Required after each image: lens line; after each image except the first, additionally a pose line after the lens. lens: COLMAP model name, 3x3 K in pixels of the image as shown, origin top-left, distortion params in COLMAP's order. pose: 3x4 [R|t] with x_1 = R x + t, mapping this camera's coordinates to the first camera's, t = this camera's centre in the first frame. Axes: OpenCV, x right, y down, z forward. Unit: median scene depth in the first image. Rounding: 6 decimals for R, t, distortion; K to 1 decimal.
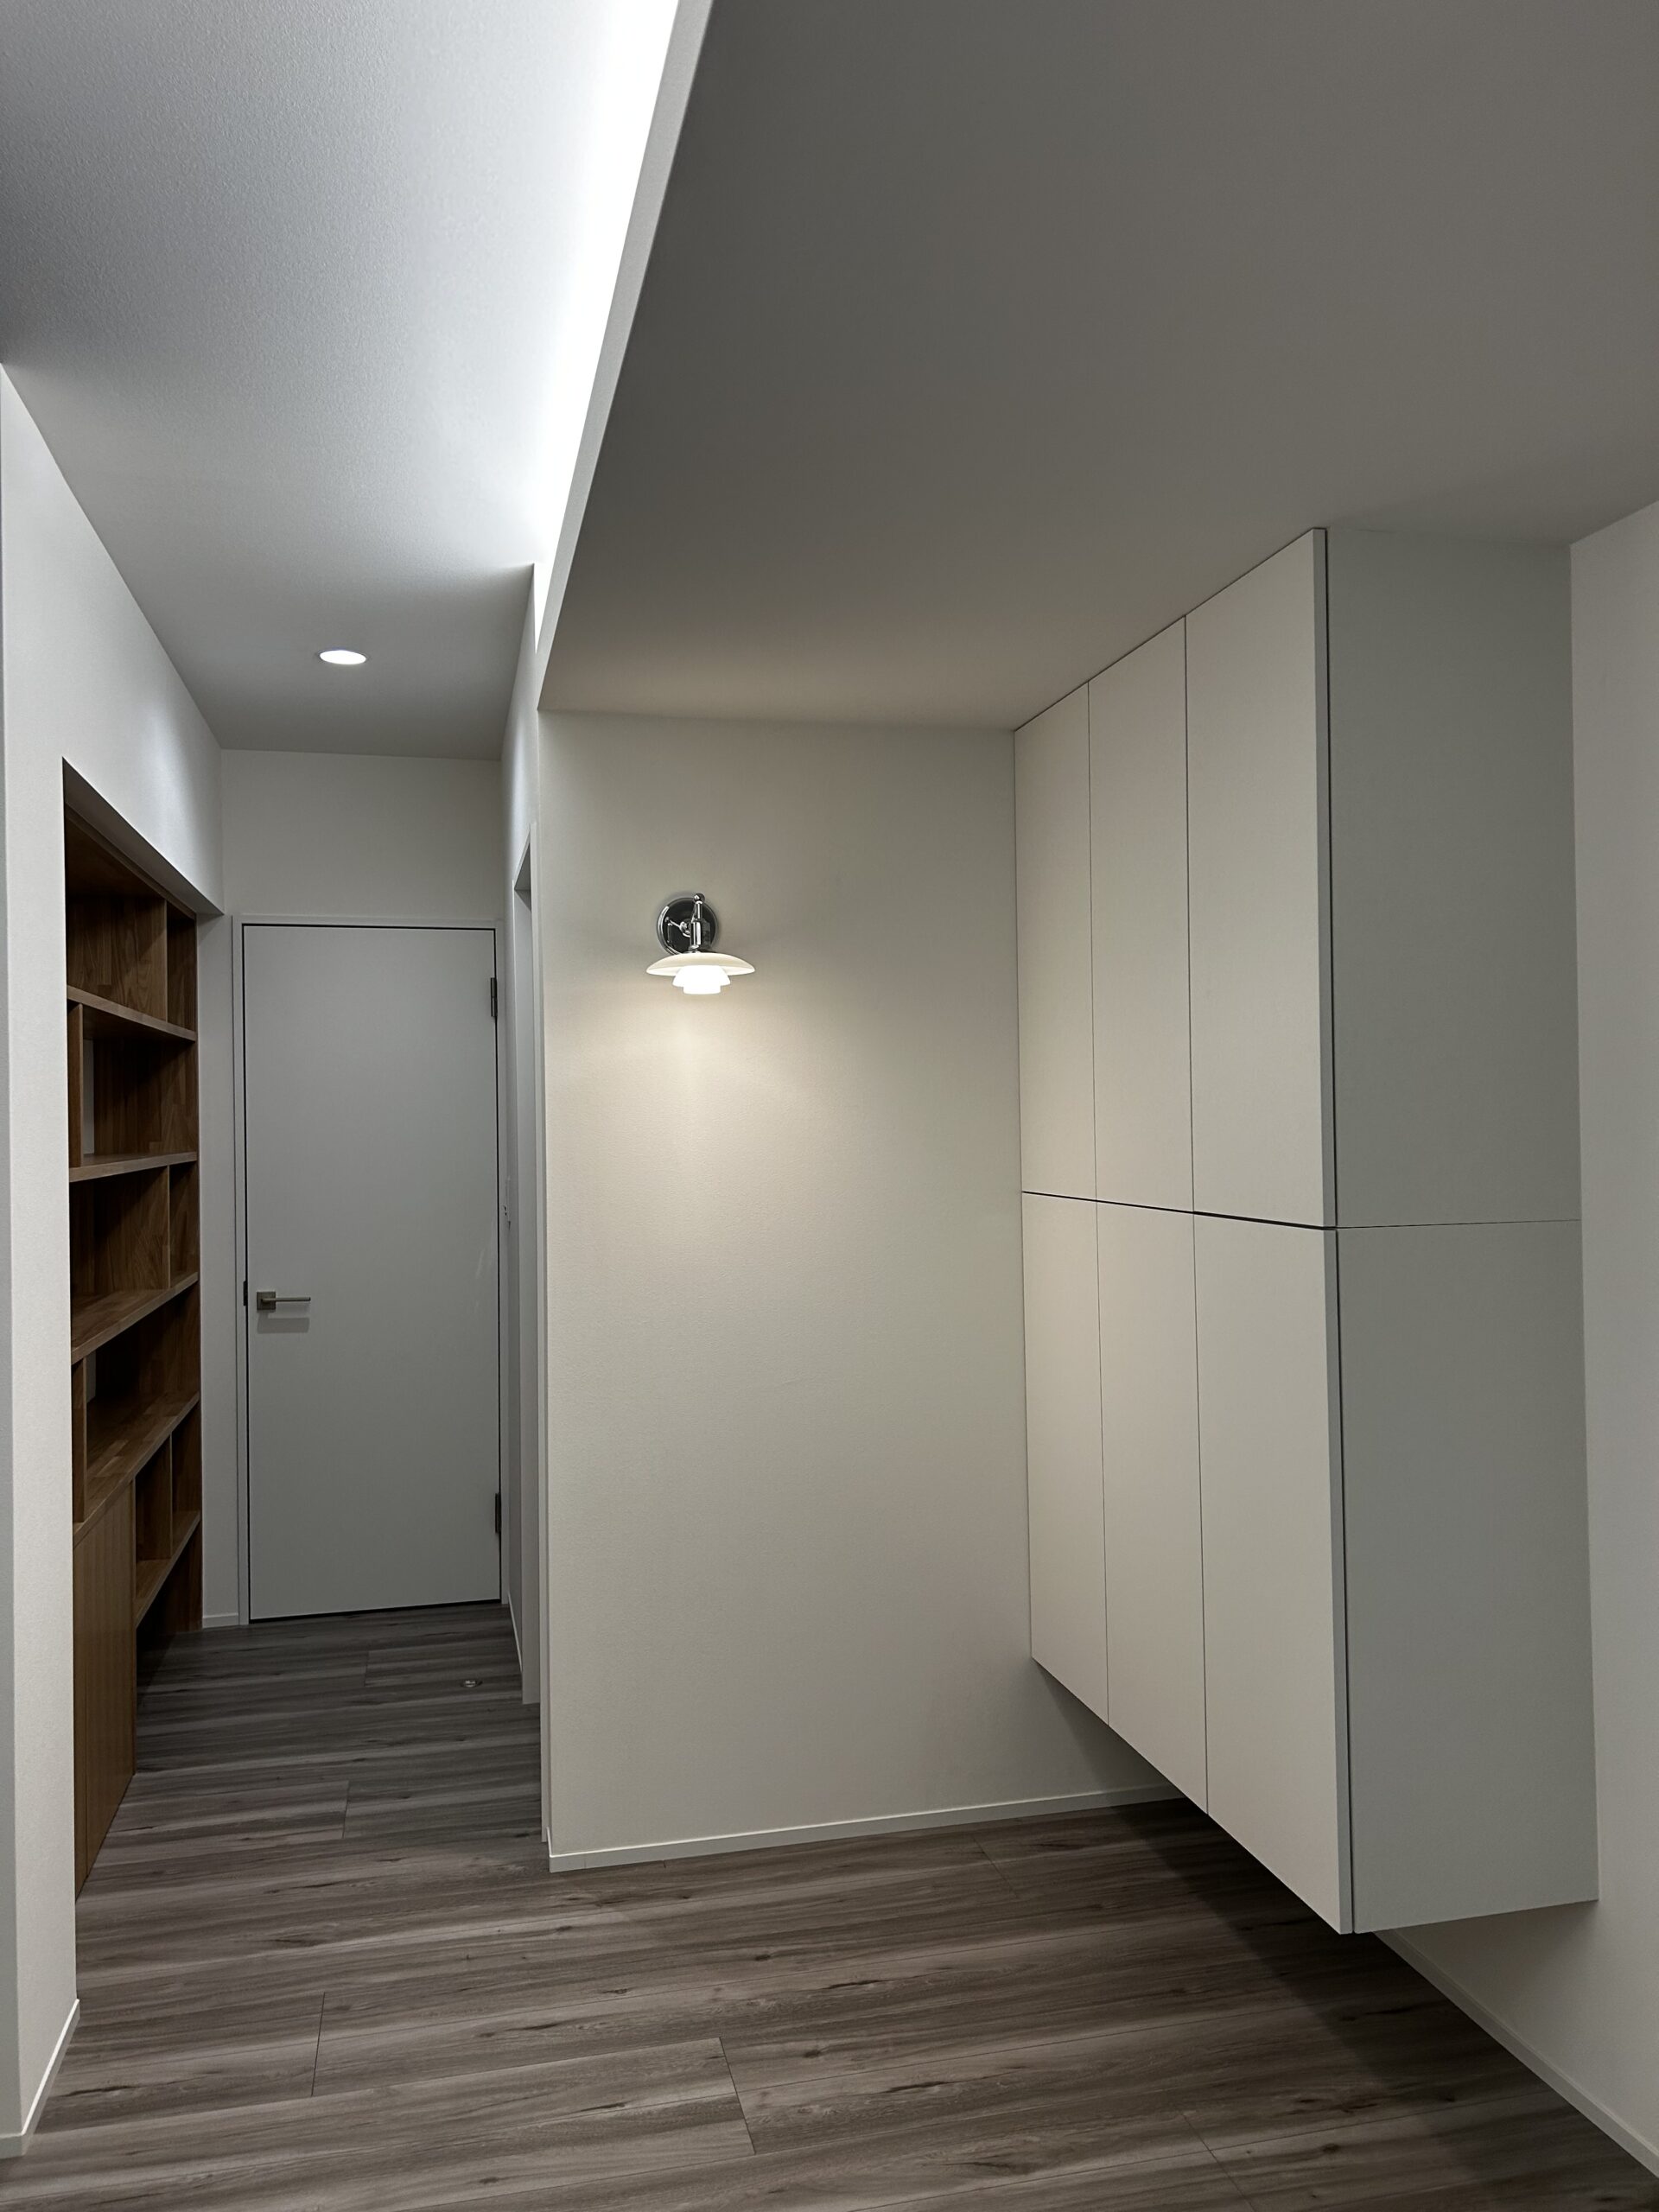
lens RADIAL K [[1665.4, 0, 830.3], [0, 1665.4, 1109.6], [0, 0, 1]] dist [0.043729, -0.050369]
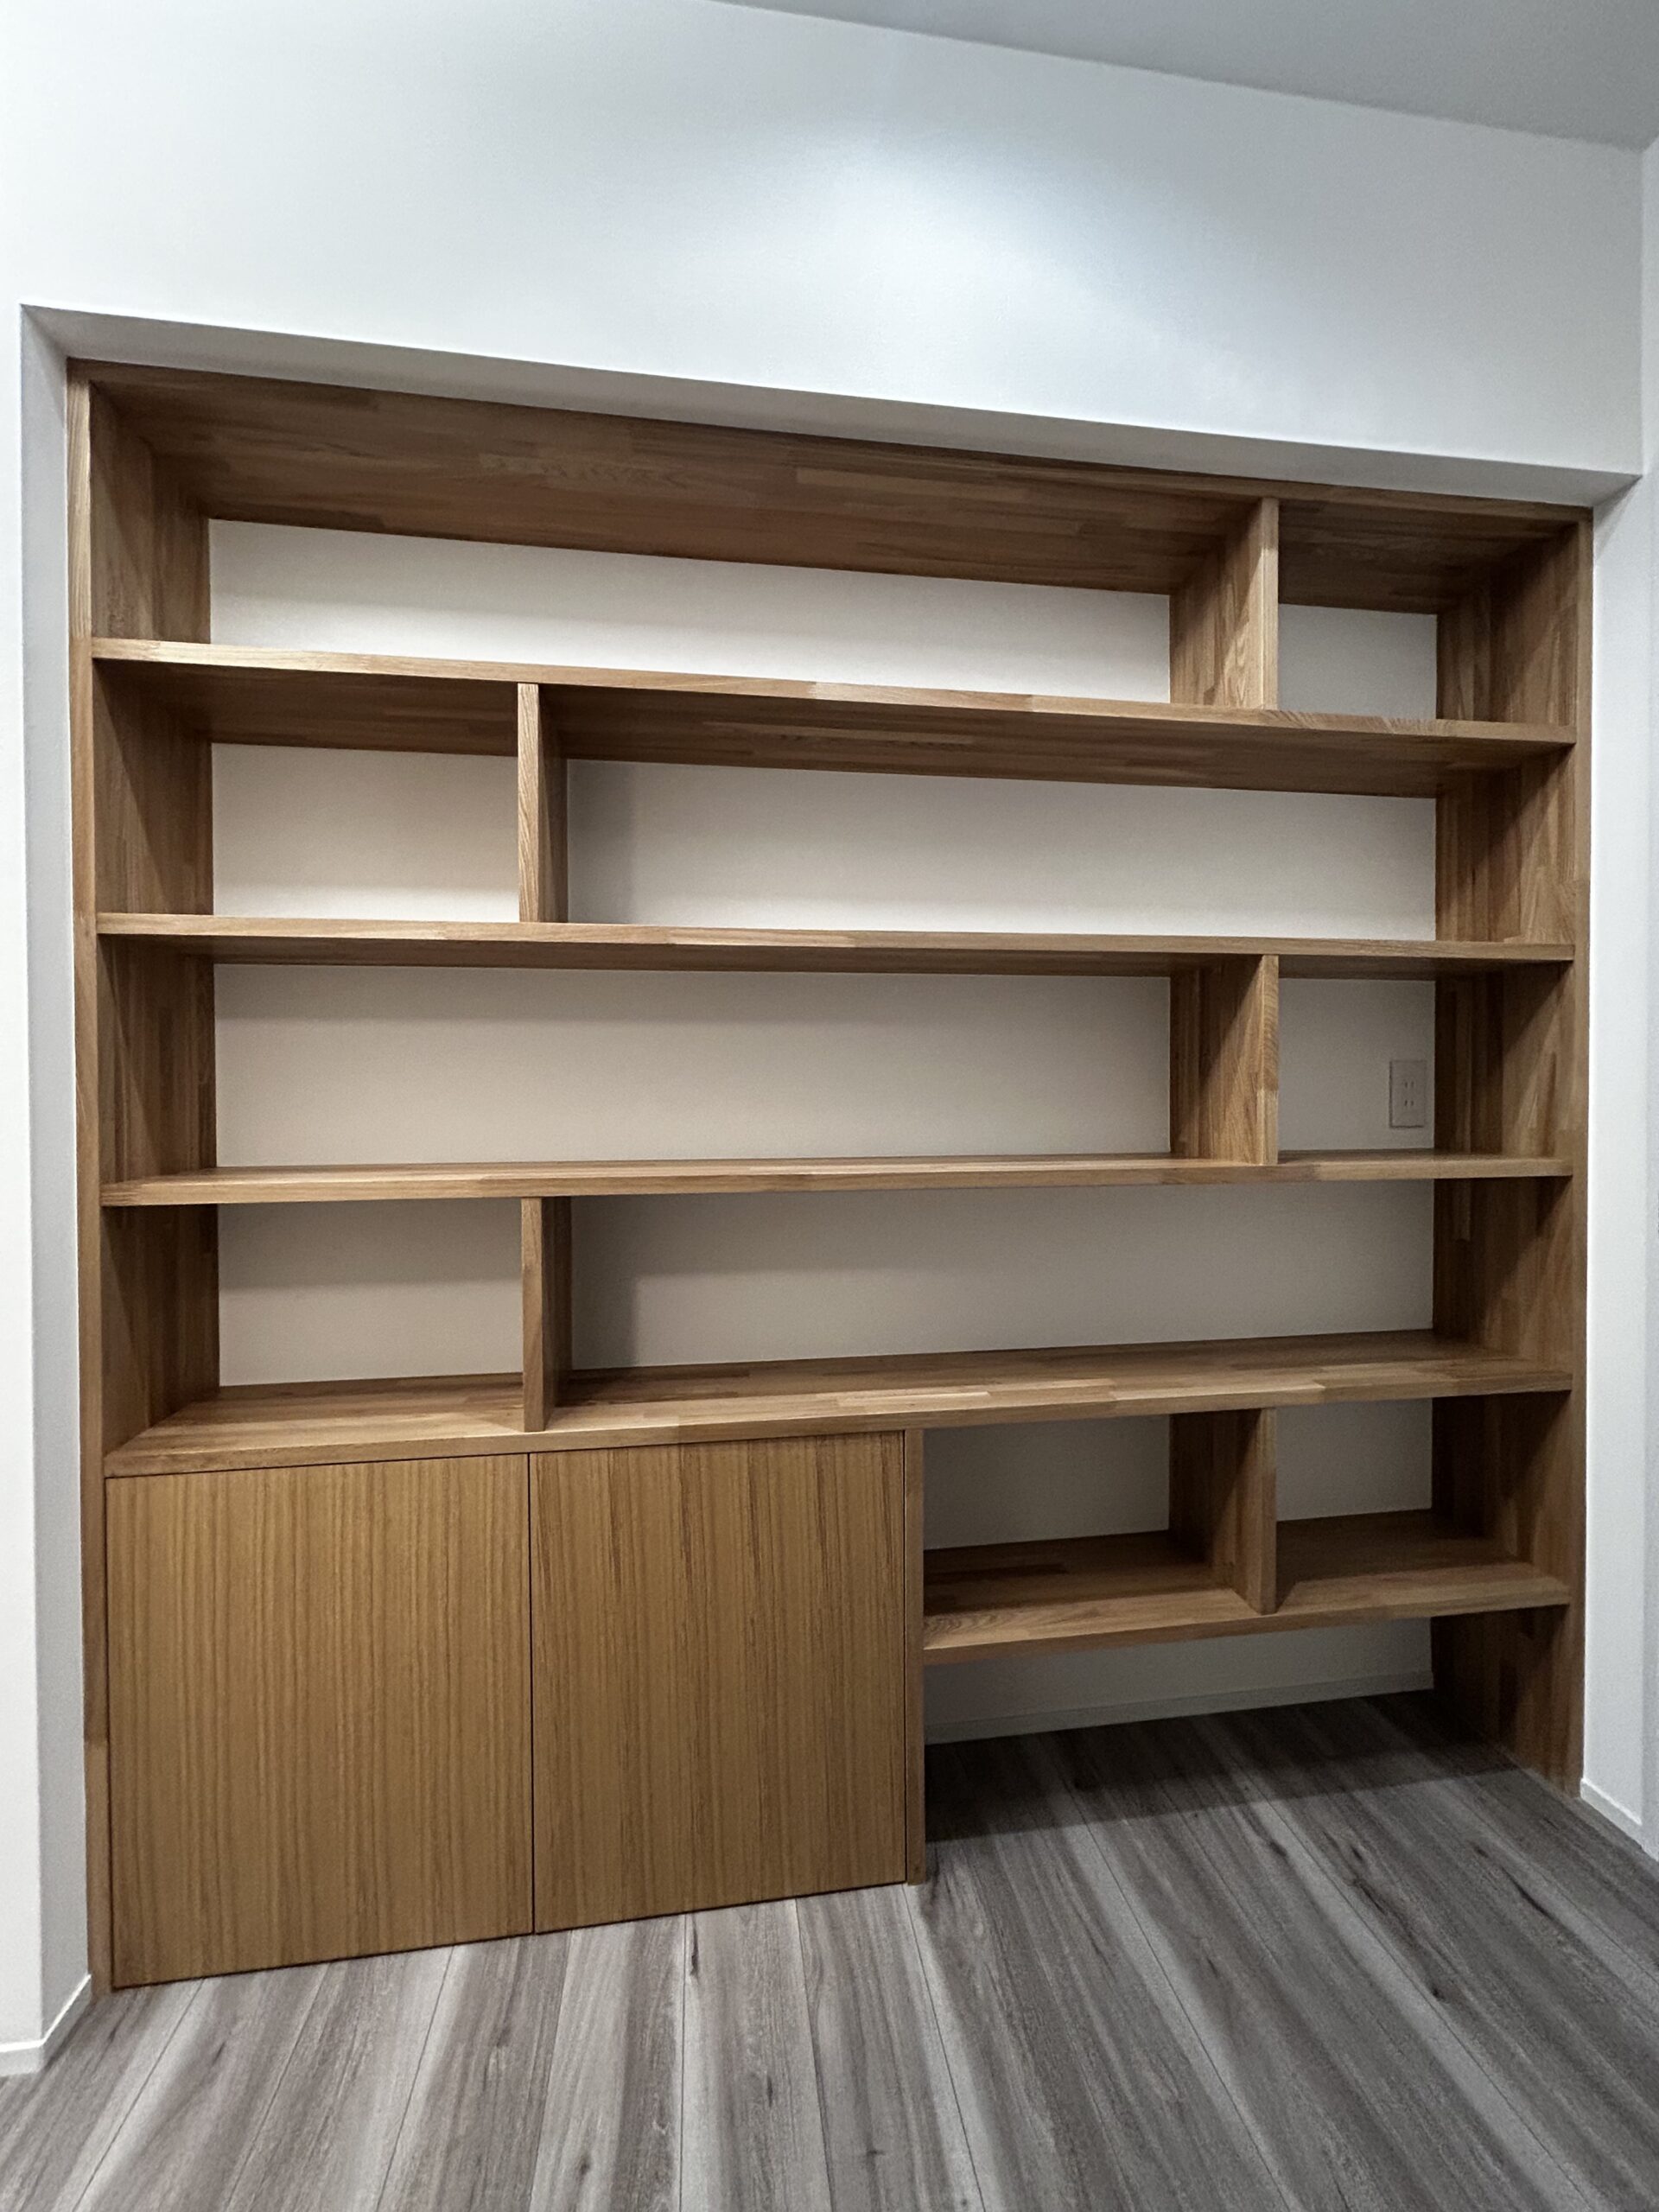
lens RADIAL K [[893.2, 0, 828.6], [0, 893.2, 1106.1], [0, 0, 1]] dist [0.000633, -0.000146]
pose [[-0.093705, 0.031968, -0.995087, -0.069286], [0.011530, 0.999452, 0.031023, 0.074496], [0.995533, -0.008566, -0.094023, 0.877547]]
